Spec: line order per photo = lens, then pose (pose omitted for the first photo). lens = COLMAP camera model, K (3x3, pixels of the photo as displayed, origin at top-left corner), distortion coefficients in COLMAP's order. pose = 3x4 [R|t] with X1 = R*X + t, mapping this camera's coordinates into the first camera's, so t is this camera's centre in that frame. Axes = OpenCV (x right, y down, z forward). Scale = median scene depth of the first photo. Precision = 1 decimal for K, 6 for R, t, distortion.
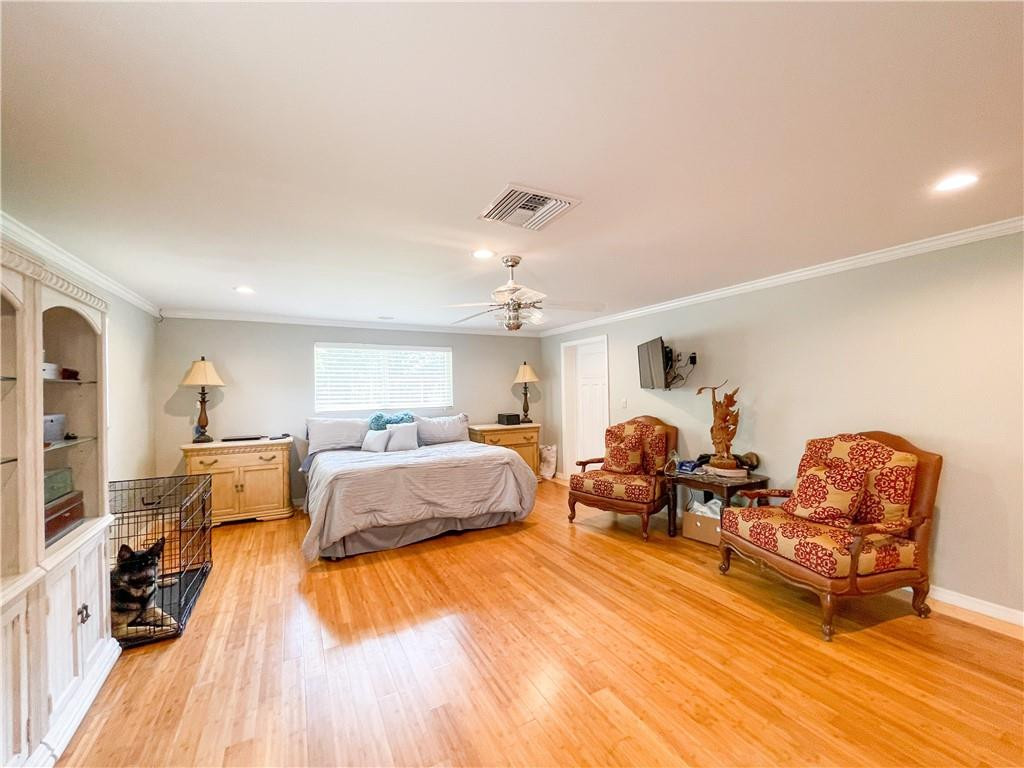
lens RADIAL K [[414.3, 0, 509.6], [0, 414.3, 385.9], [0, 0, 1]] dist [-0.000242, -0.000157]
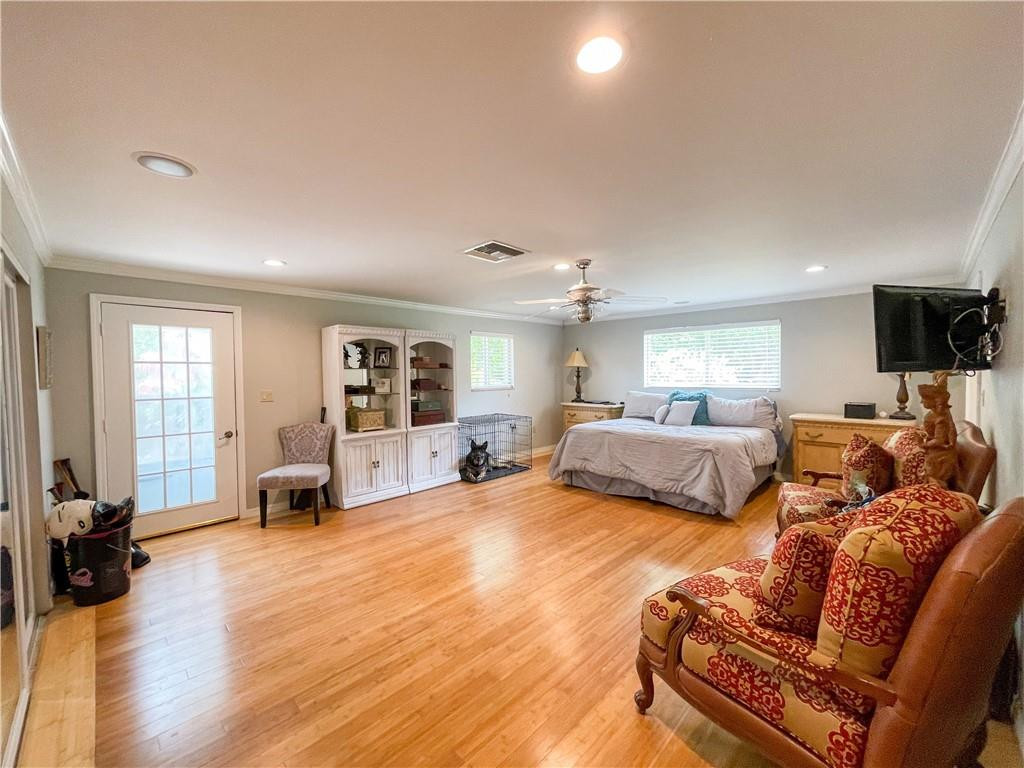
lens RADIAL K [[414.5, 0, 507.9], [0, 414.5, 385.5], [0, 0, 1]] dist [-0.000810, -0.000024]
pose [[0.292846, 0.042933, -0.955195, 0.819102], [0.014262, 0.998684, 0.049260, -0.012224], [0.956053, -0.028049, 0.291848, 0.331308]]
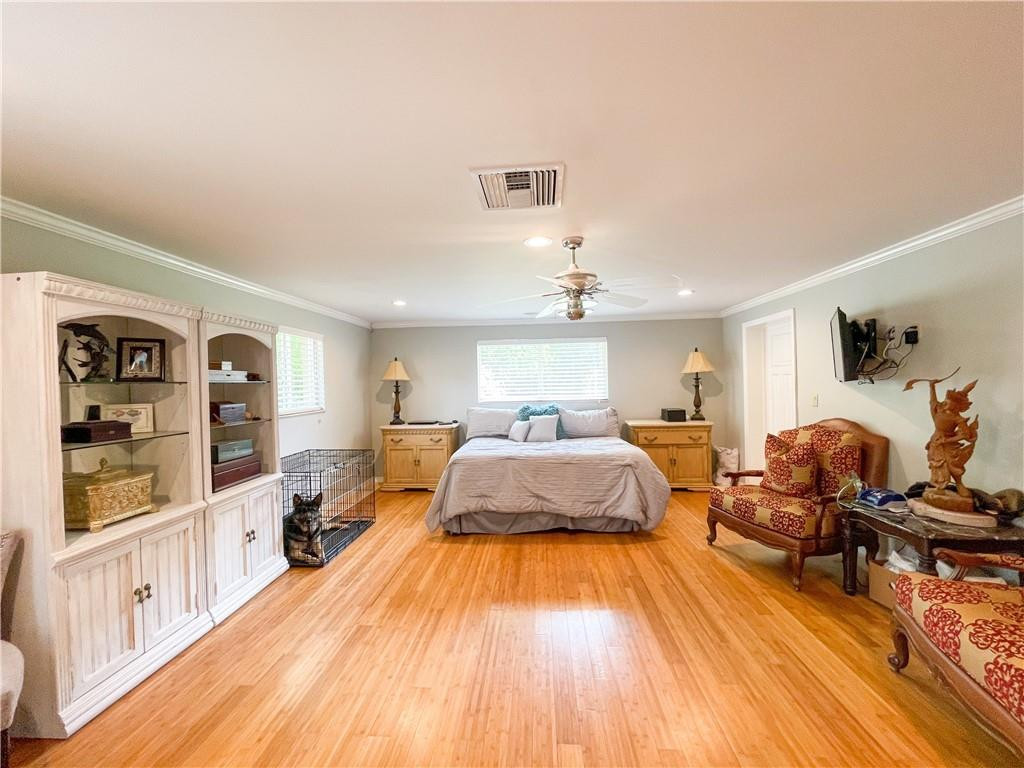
lens RADIAL K [[414.5, 0, 507.9], [0, 414.5, 385.5], [0, 0, 1]] dist [-0.000810, -0.000024]
pose [[0.846552, 0.000718, -0.532305, 0.275478], [0.012699, 0.999687, 0.021544, -0.008980], [0.532154, -0.024997, 0.846279, 0.115133]]
